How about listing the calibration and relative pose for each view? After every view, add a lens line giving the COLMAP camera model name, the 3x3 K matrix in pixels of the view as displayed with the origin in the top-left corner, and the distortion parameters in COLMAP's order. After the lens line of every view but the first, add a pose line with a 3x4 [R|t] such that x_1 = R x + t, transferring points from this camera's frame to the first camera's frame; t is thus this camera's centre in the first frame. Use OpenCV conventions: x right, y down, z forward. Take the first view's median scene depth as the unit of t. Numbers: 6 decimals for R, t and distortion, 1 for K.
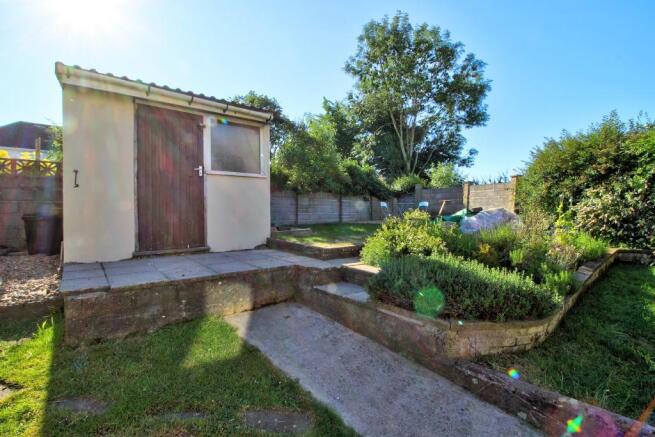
lens RADIAL K [[303.9, 0, 331.3], [0, 303.9, 213.5], [0, 0, 1]] dist [-0.000498, -0.011358]
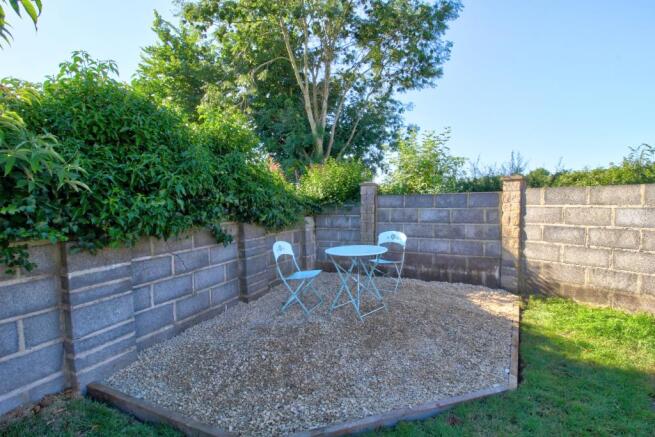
lens RADIAL K [[303.9, 0, 331.3], [0, 303.9, 213.5], [0, 0, 1]] dist [-0.000498, -0.011358]
pose [[0.936097, -0.038721, 0.349604, 0.077324], [0.029777, 0.999078, 0.030925, -0.051164], [-0.350480, -0.018539, 0.936387, 0.479899]]
